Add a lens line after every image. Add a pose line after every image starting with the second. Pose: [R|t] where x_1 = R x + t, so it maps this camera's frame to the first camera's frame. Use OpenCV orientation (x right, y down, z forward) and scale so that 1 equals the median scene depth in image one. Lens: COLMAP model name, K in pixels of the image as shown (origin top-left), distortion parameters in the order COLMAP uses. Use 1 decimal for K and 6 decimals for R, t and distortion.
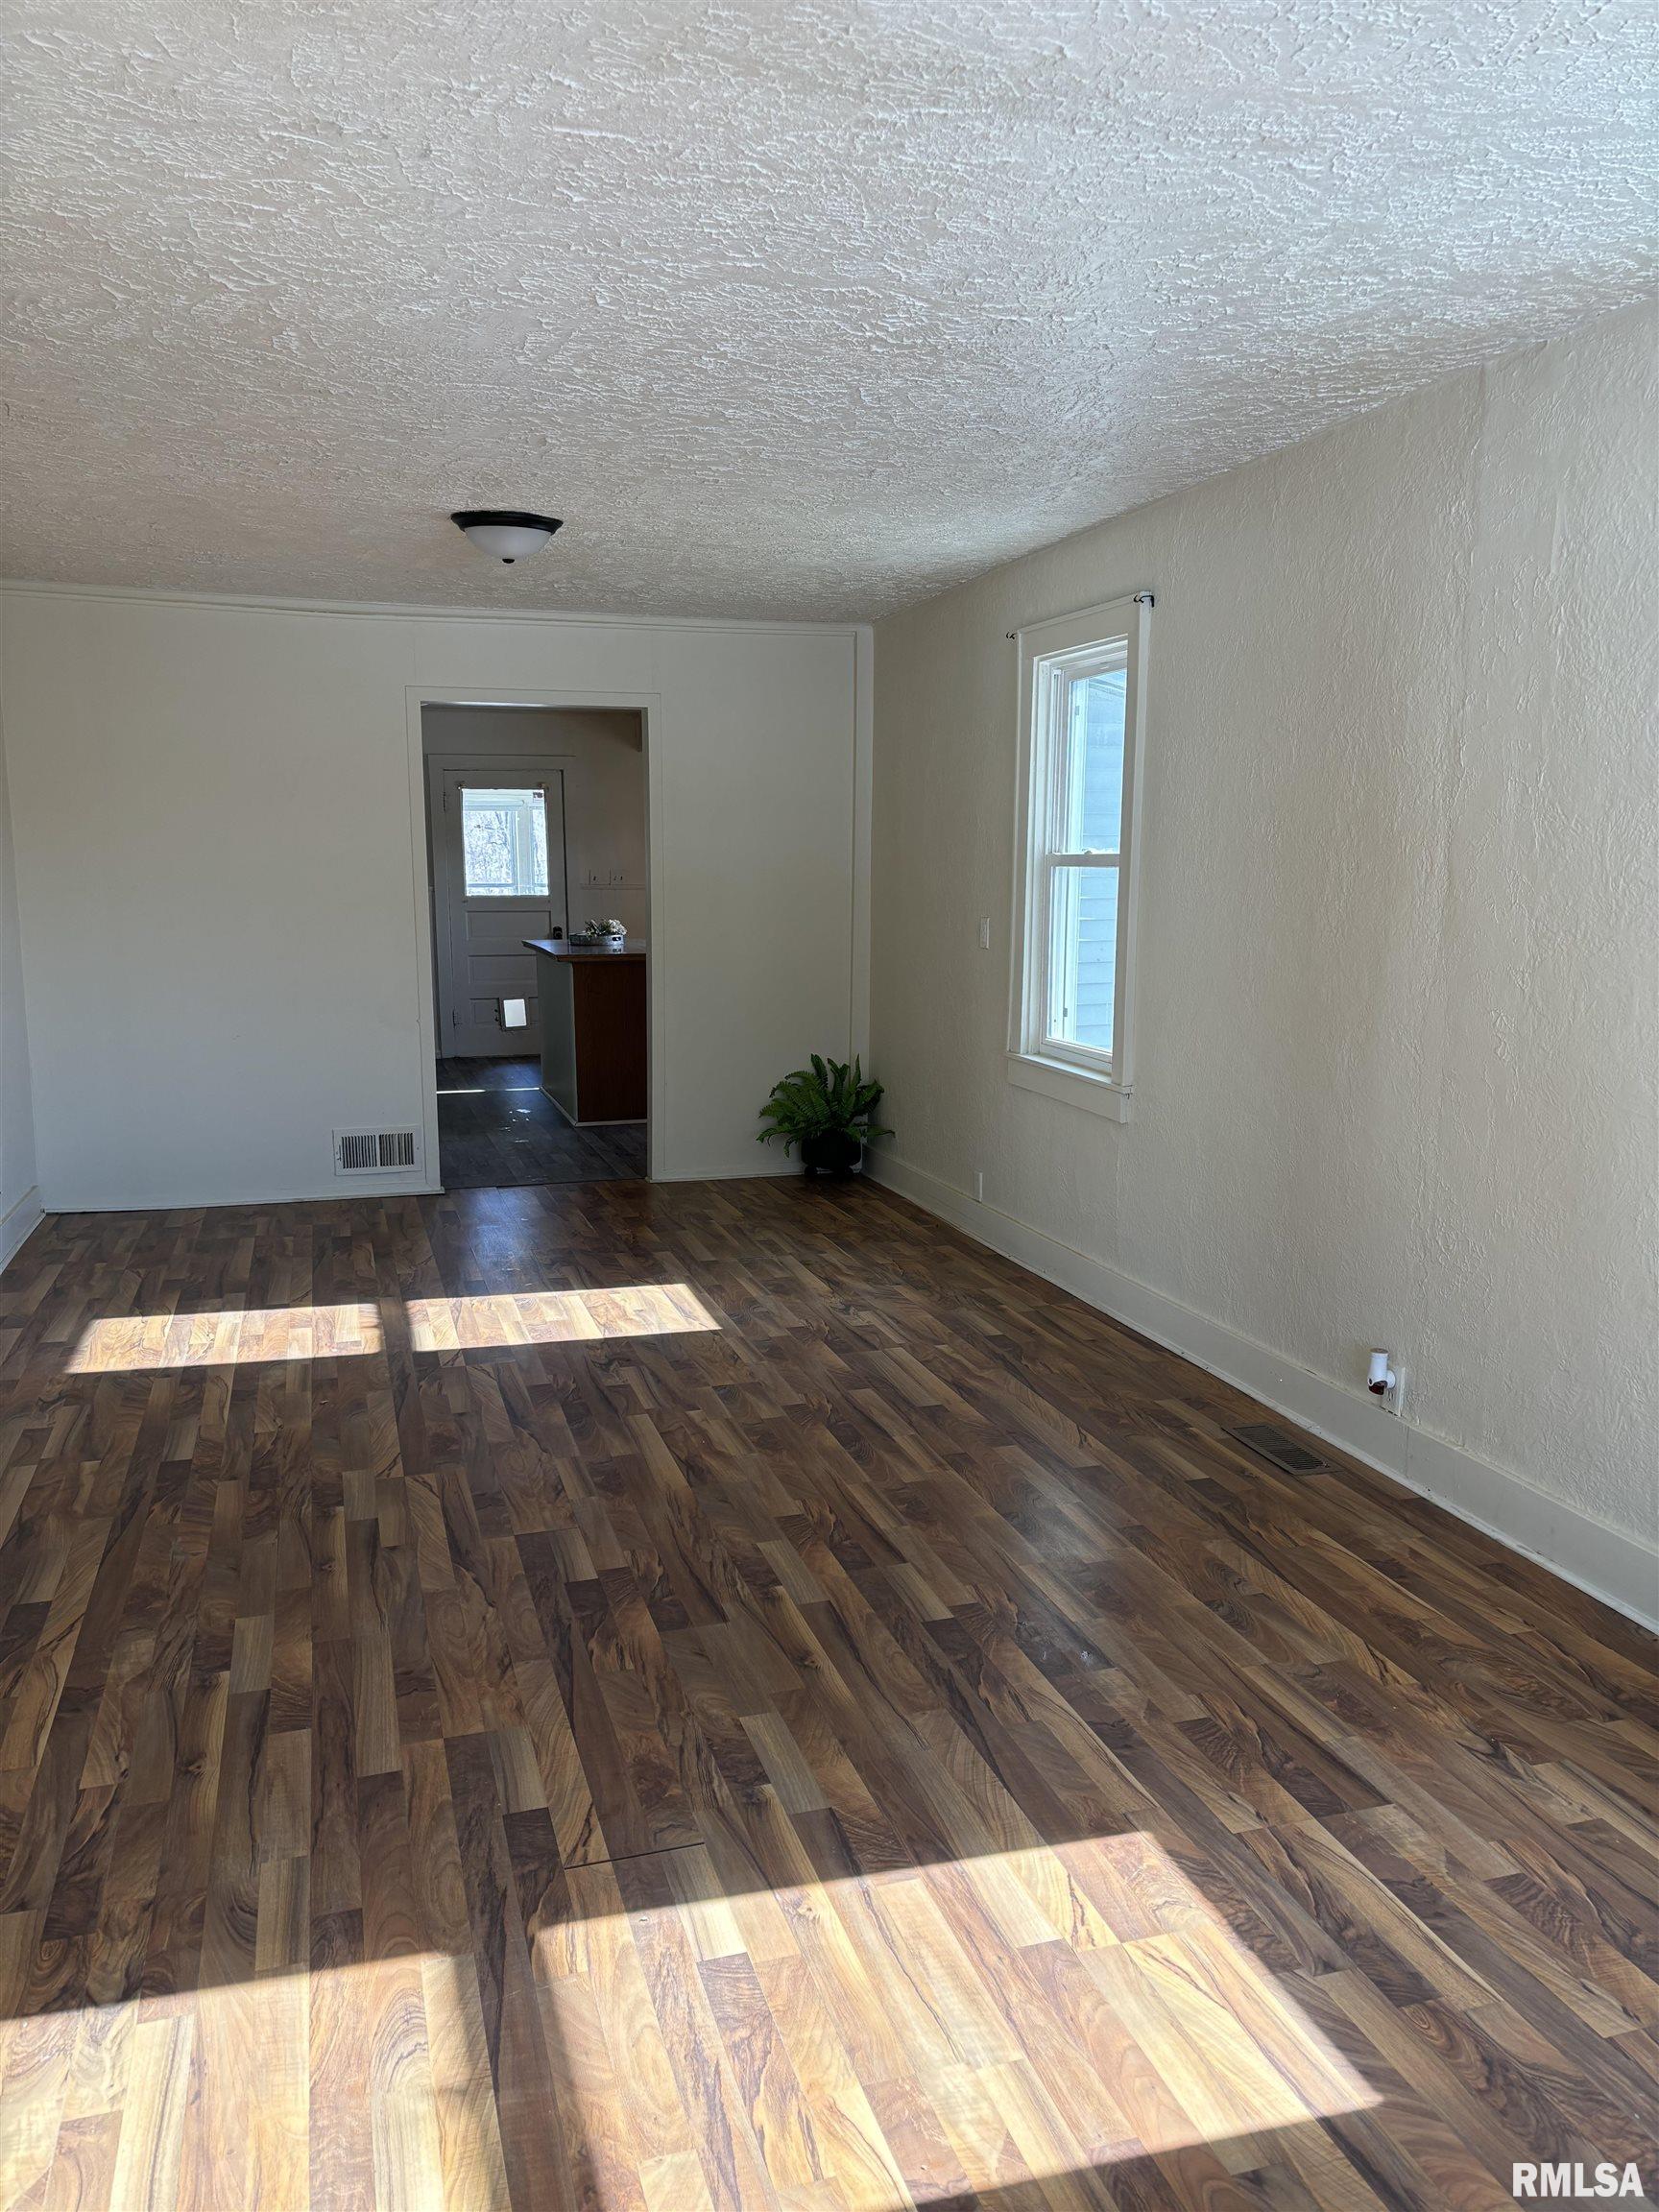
lens RADIAL K [[1657.5, 0, 829.5], [0, 1657.5, 1106.0], [0, 0, 1]] dist [0.045419, -0.006155]
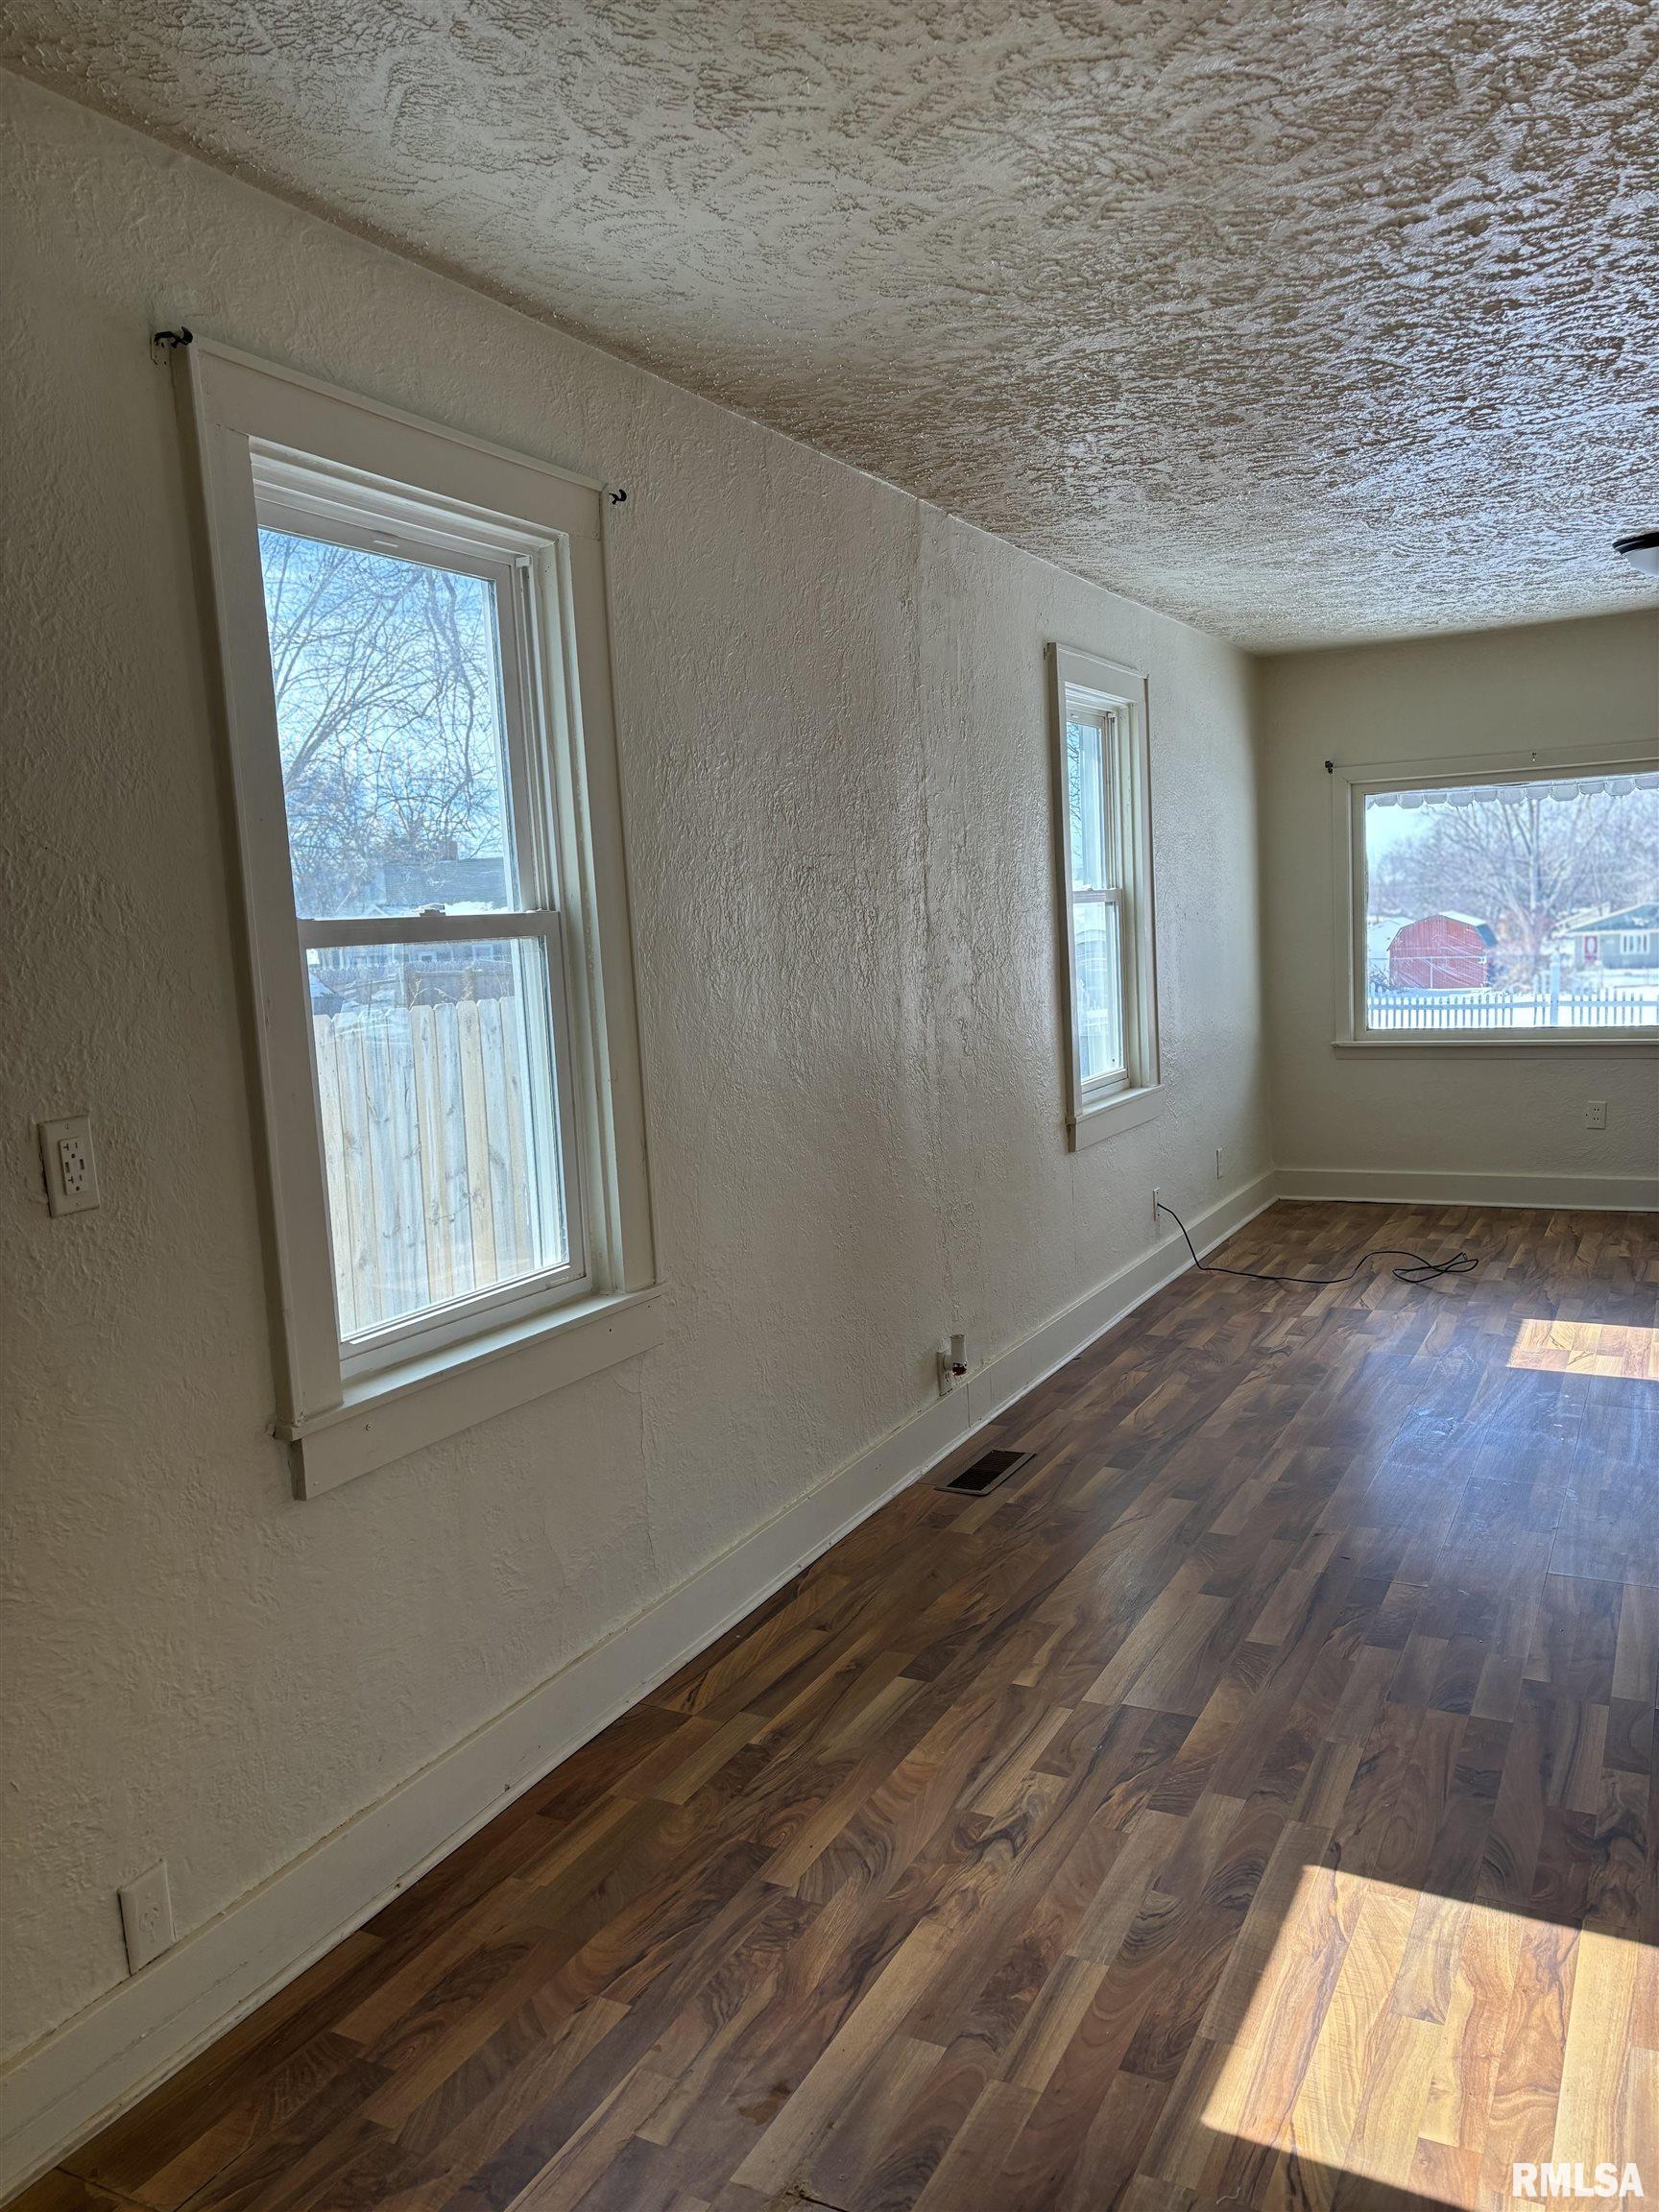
lens RADIAL K [[1657.5, 0, 829.5], [0, 1657.5, 1106.0], [0, 0, 1]] dist [0.045419, -0.006155]
pose [[-0.713031, -0.051842, 0.699214, -0.312647], [0.147864, 0.963715, 0.222239, -0.216909], [-0.685364, 0.261851, -0.679493, 1.455084]]
